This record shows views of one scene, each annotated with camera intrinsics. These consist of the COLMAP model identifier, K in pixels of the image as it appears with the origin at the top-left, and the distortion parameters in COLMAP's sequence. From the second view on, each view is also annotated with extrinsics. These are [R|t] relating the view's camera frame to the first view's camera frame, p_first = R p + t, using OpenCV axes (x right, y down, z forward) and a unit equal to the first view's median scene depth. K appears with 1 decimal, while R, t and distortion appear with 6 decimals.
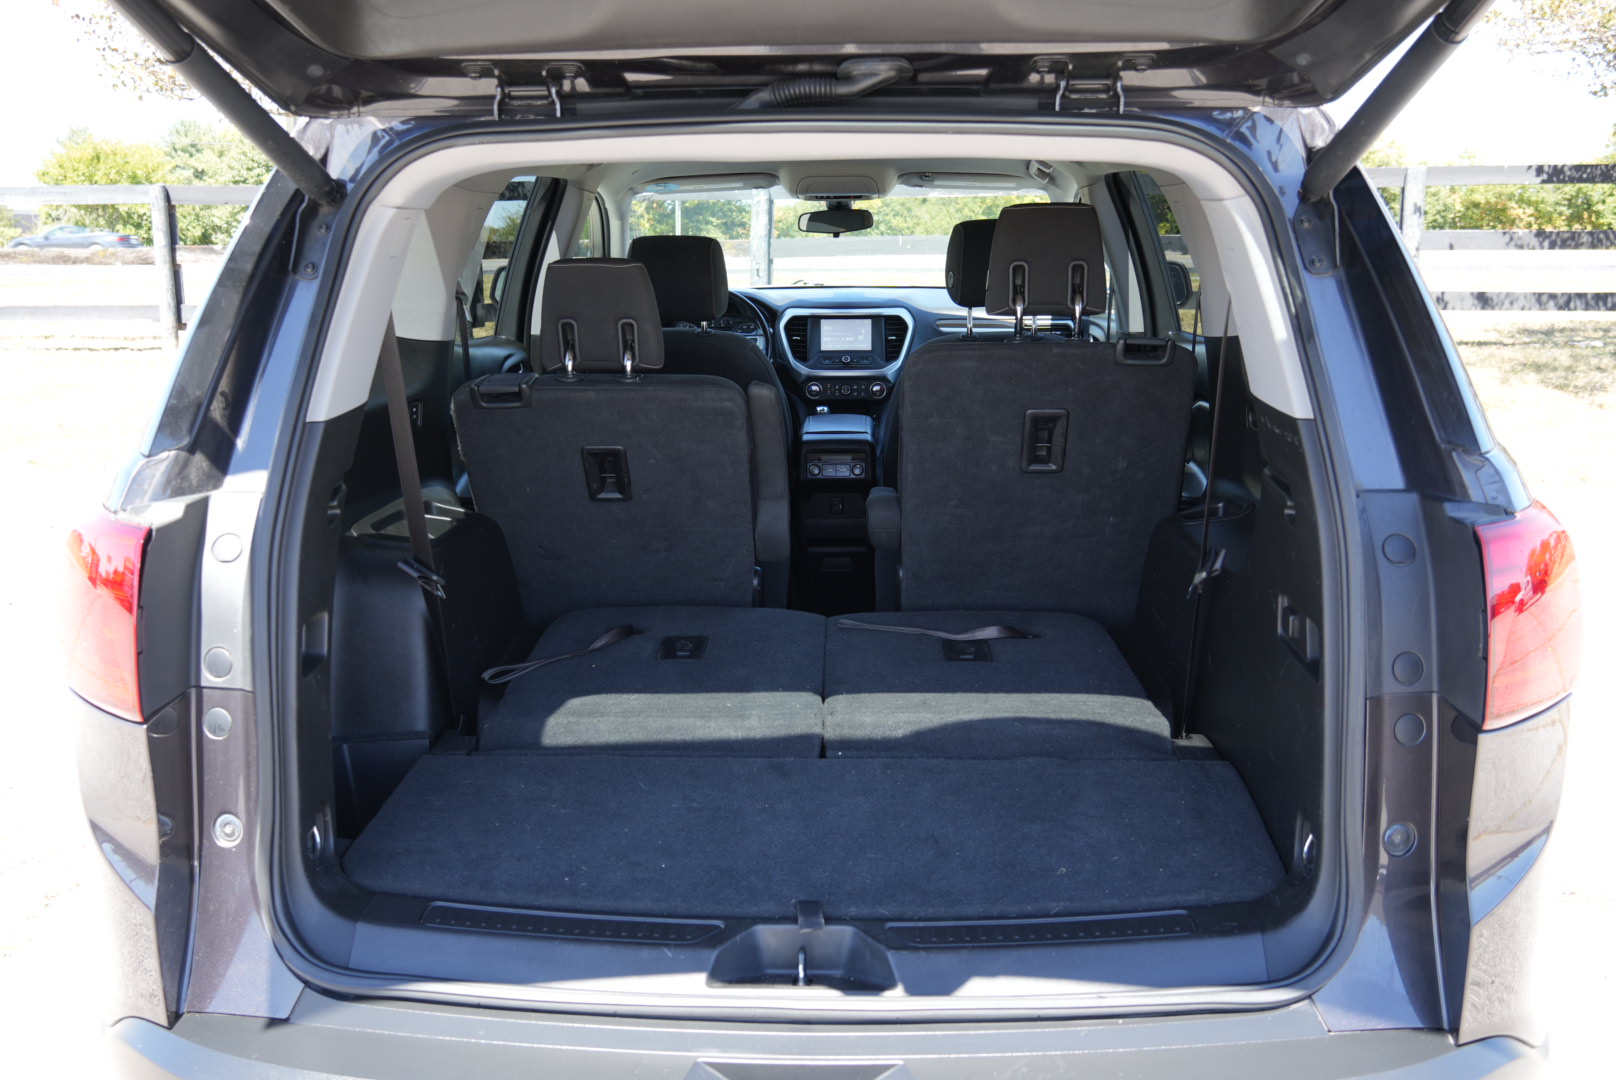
lens RADIAL K [[1401.4, 0, 808.0], [0, 1401.4, 540.0], [0, 0, 1]] dist [0.004221, -0.001184]
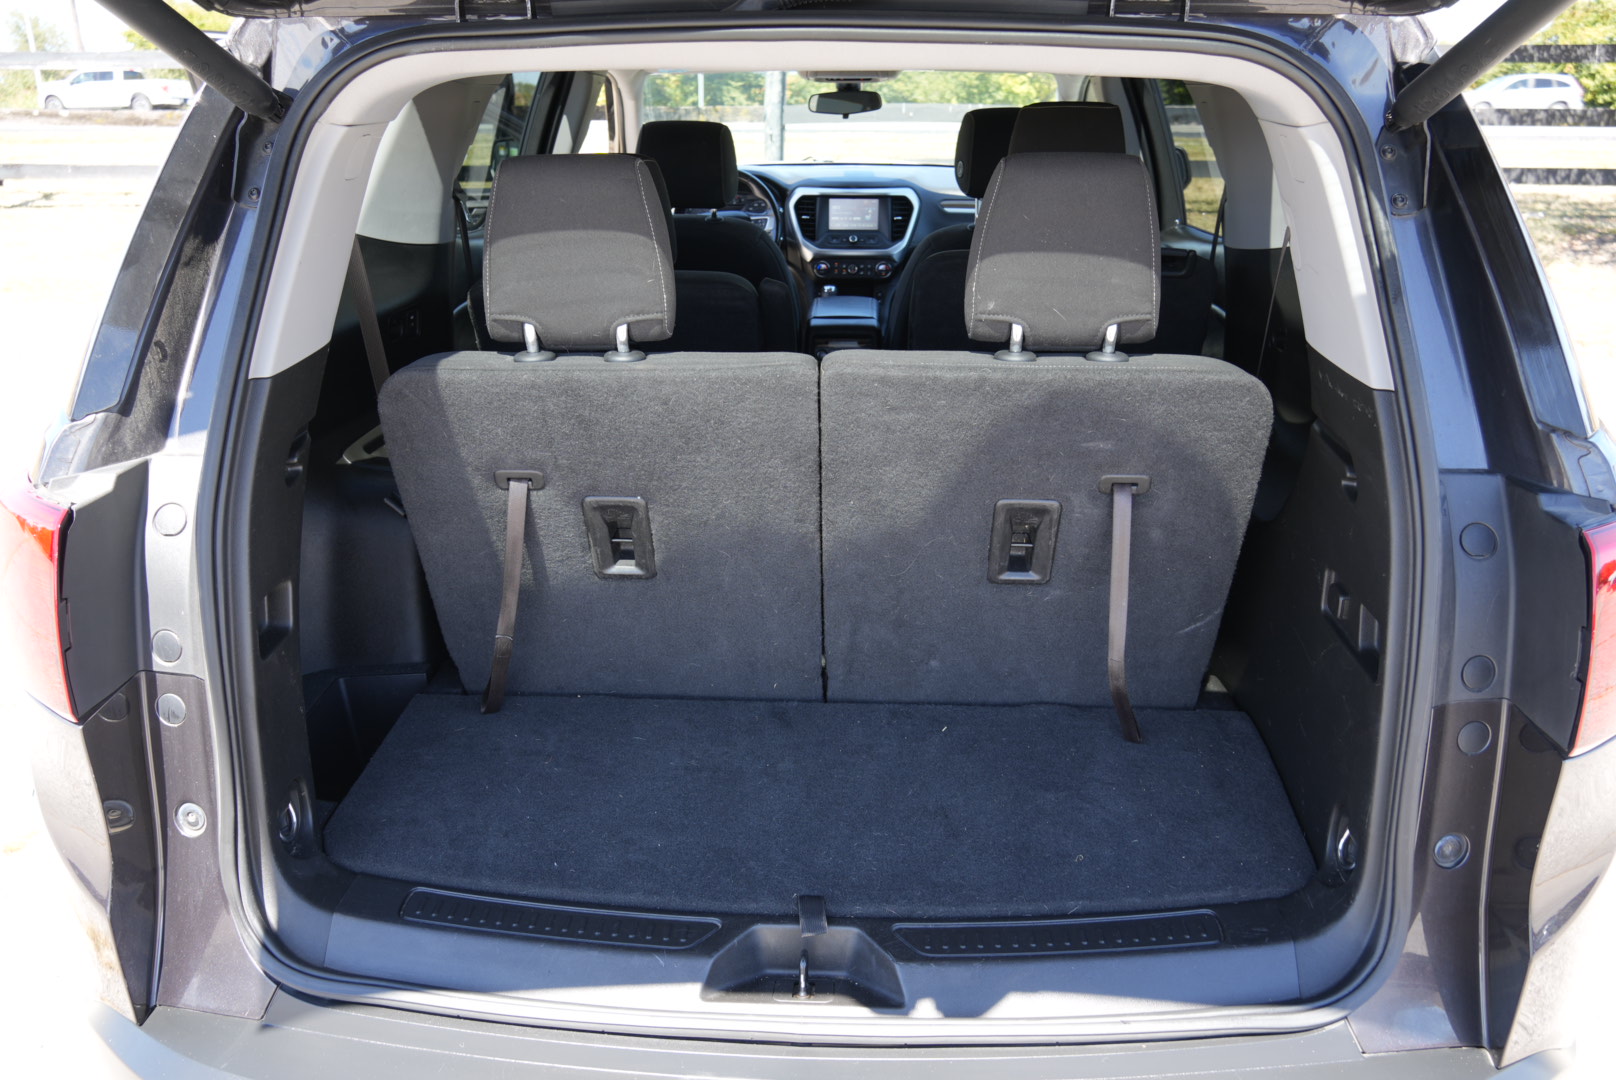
lens RADIAL K [[1213.9, 0, 808.0], [0, 1213.9, 540.0], [0, 0, 1]] dist [-0.045024, 0.054235]
pose [[0.999941, 0.009869, -0.004442, -0.000349], [-0.009153, 0.990188, 0.139443, -0.091468], [0.005774, -0.139394, 0.990220, 0.229572]]
